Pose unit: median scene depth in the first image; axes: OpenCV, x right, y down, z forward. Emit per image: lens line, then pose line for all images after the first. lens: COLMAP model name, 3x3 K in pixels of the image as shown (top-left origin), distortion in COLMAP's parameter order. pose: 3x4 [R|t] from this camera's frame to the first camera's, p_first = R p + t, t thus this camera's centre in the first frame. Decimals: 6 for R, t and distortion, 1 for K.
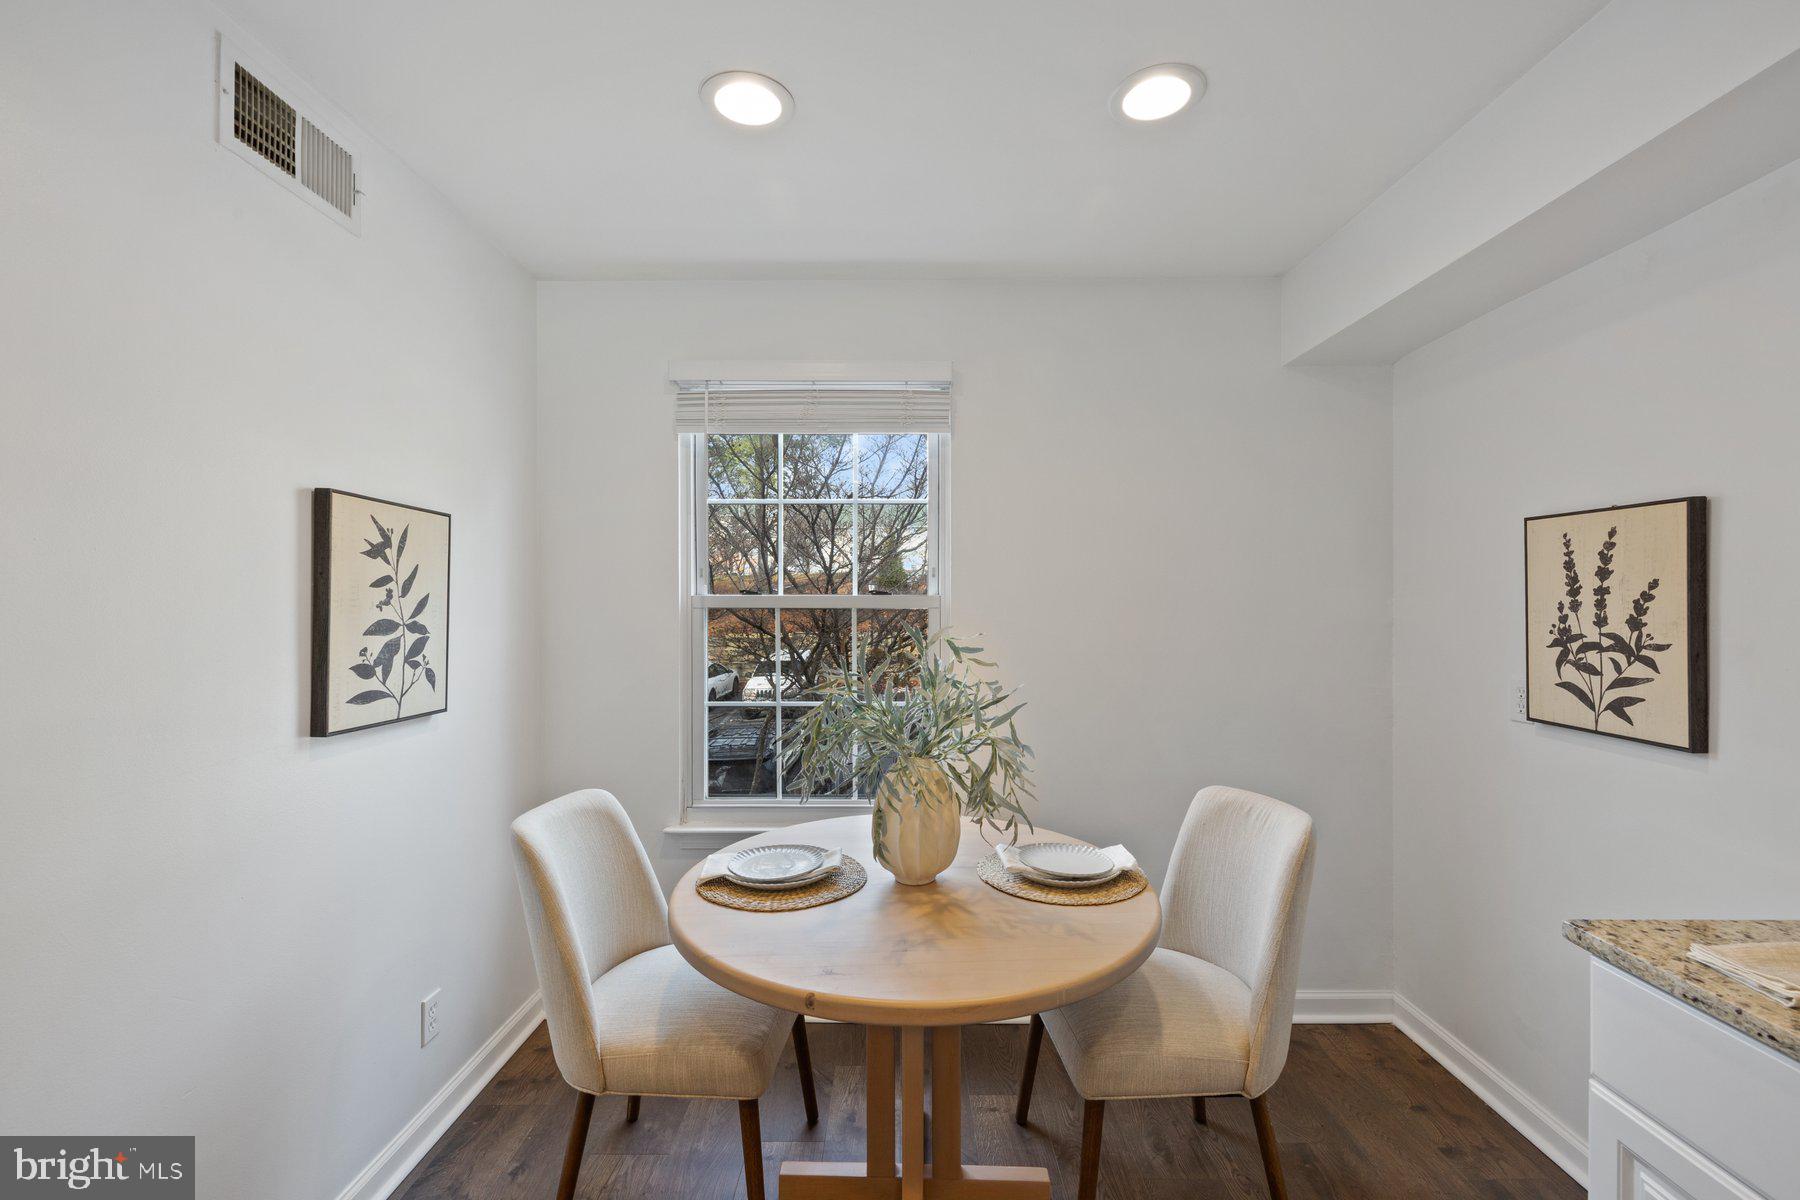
lens RADIAL K [[756.9, 0, 911.5], [0, 756.9, 604.9], [0, 0, 1]] dist [-0.001312, 0.001729]
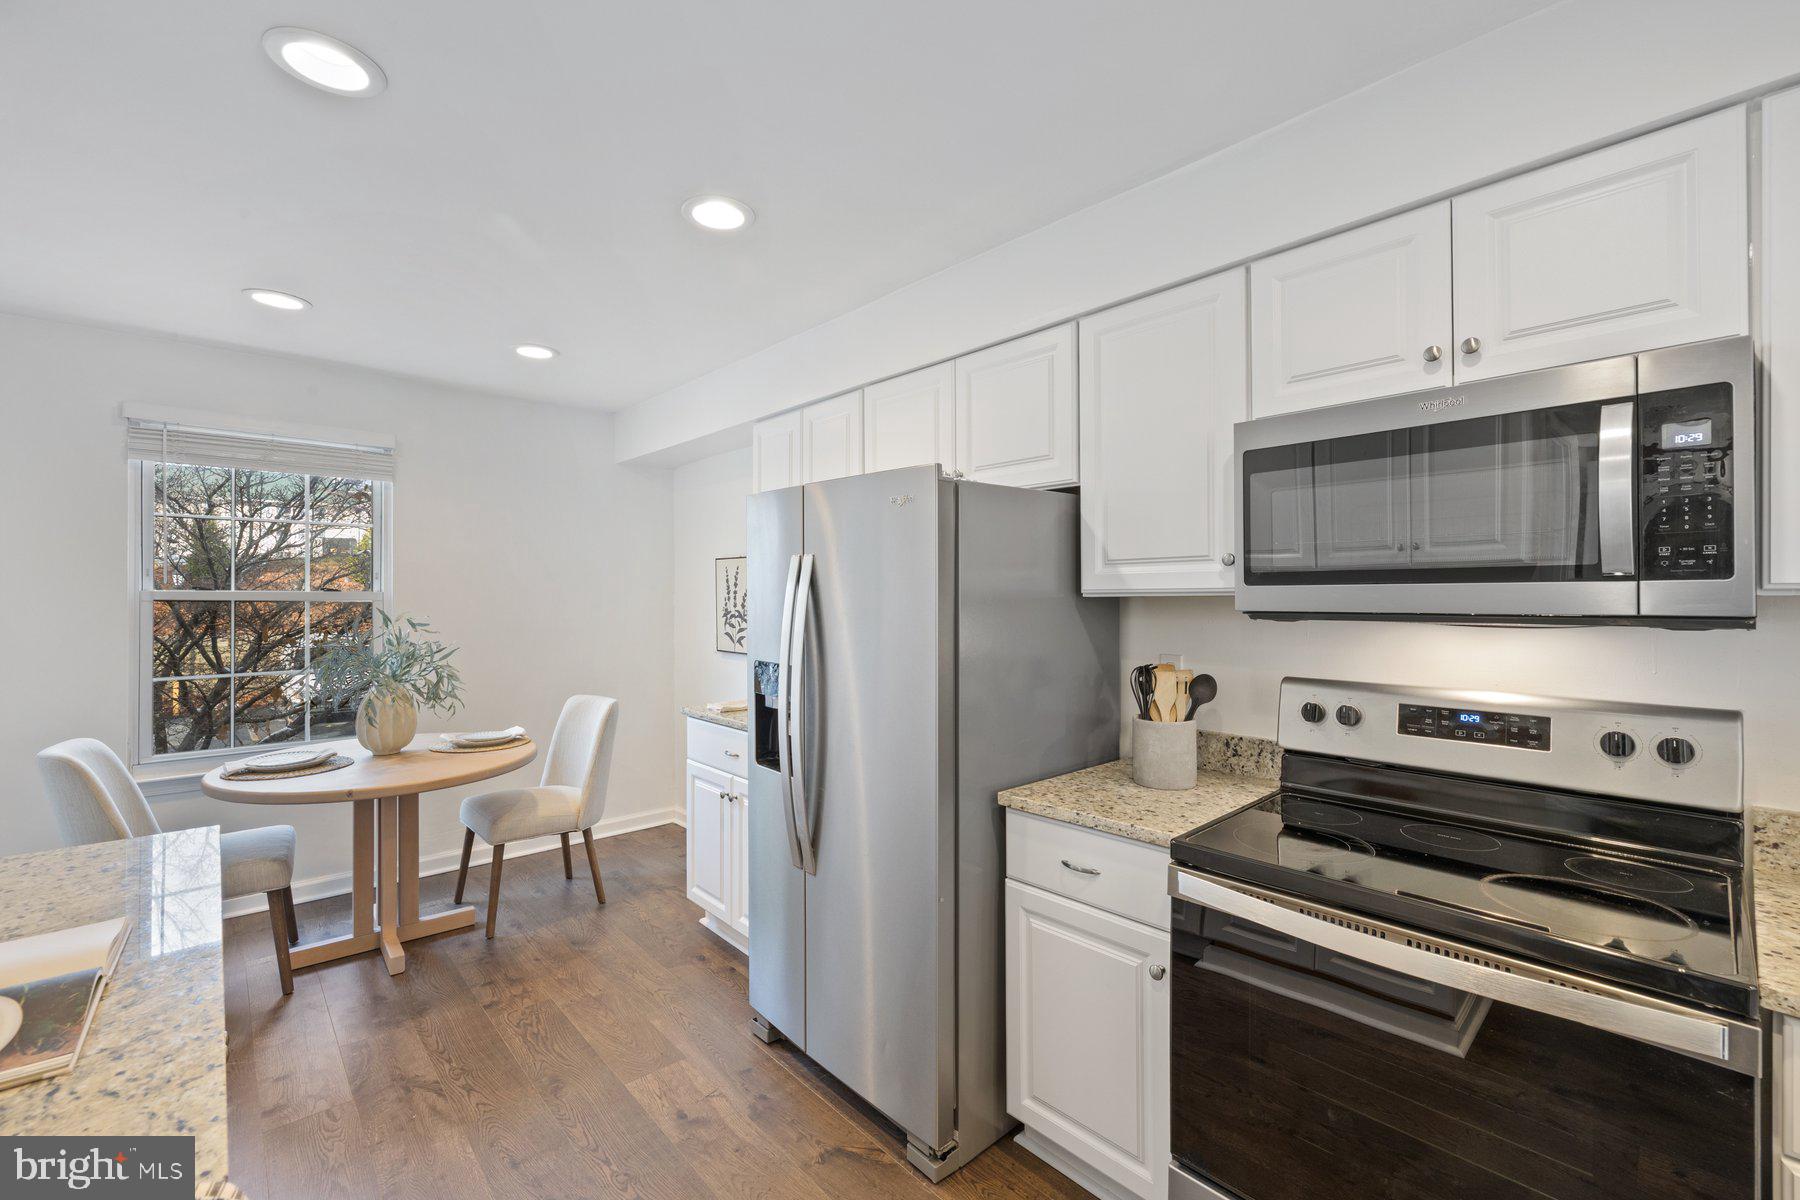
lens RADIAL K [[756.9, 0, 898.5], [0, 756.9, 598.0], [0, 0, 1]] dist [-0.001312, 0.001729]
pose [[0.759417, 0.001091, 0.650603, -0.228538], [0.001234, 0.999994, -0.003117, 0.006924], [-0.650603, 0.003169, 0.759412, -1.077666]]
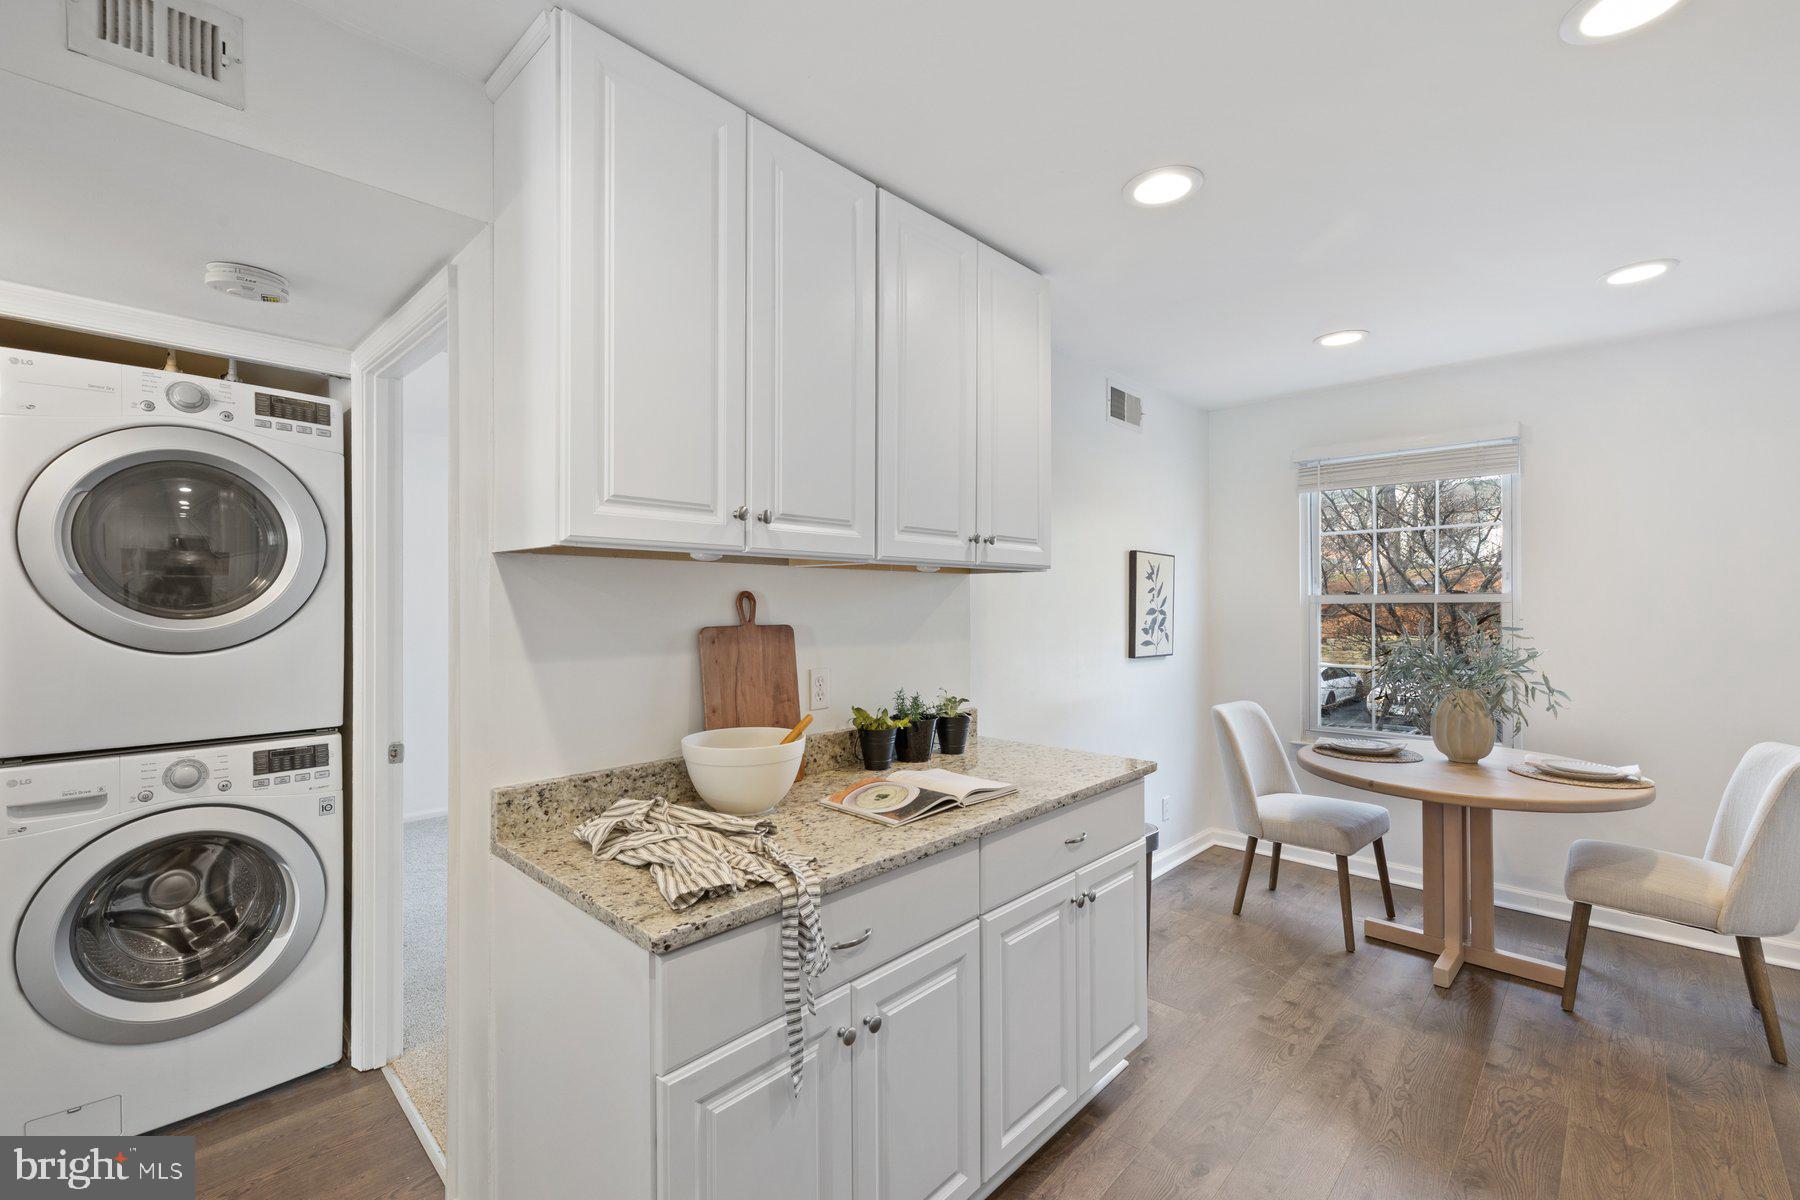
lens RADIAL K [[756.9, 0, 882.2], [0, 756.9, 606.1], [0, 0, 1]] dist [-0.001312, 0.001729]
pose [[0.701277, -0.000018, -0.712889, 0.305524], [0.000800, 0.999999, 0.000761, 0.011794], [0.712889, -0.001104, 0.701276, -1.077543]]
